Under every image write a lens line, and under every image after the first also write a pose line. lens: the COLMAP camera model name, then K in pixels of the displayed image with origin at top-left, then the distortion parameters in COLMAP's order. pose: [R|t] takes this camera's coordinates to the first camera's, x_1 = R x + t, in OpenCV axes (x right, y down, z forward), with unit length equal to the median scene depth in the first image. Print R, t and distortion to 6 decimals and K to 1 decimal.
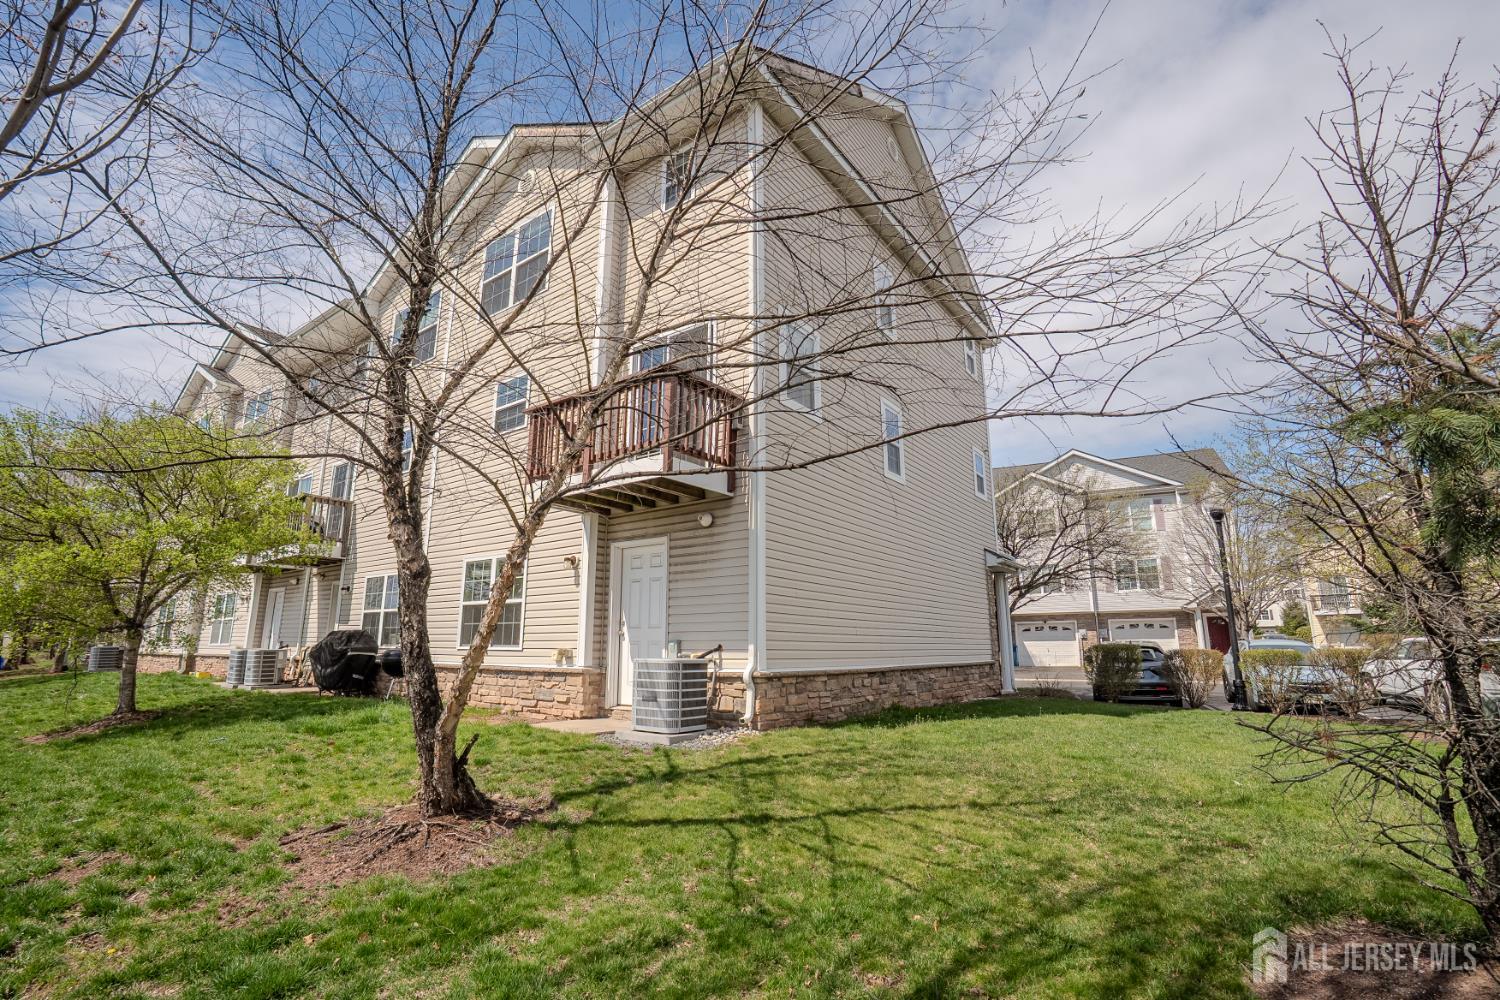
lens RADIAL K [[685.2, 0, 751.1], [0, 685.2, 502.2], [0, 0, 1]] dist [-0.052989, 0.019874]
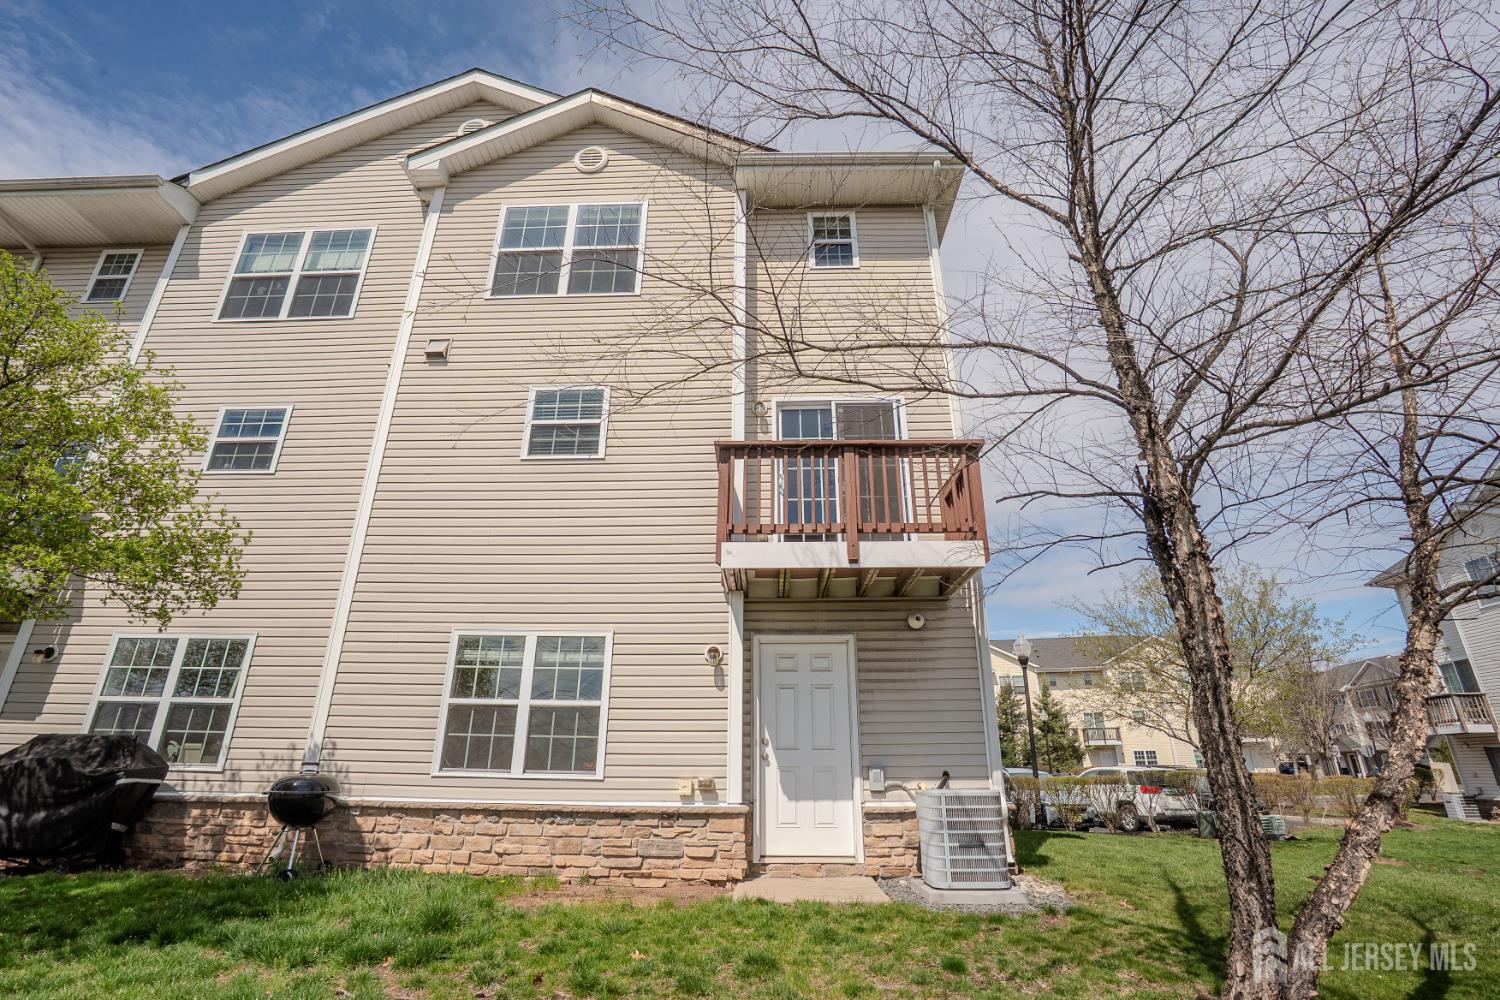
lens RADIAL K [[685.2, 0, 751.1], [0, 685.2, 502.2], [0, 0, 1]] dist [-0.052989, 0.019874]
pose [[0.825784, 0.213957, 0.521826, -0.656108], [-0.122230, 0.971151, -0.204759, 0.074934], [-0.550582, 0.105303, 0.828113, 0.354543]]
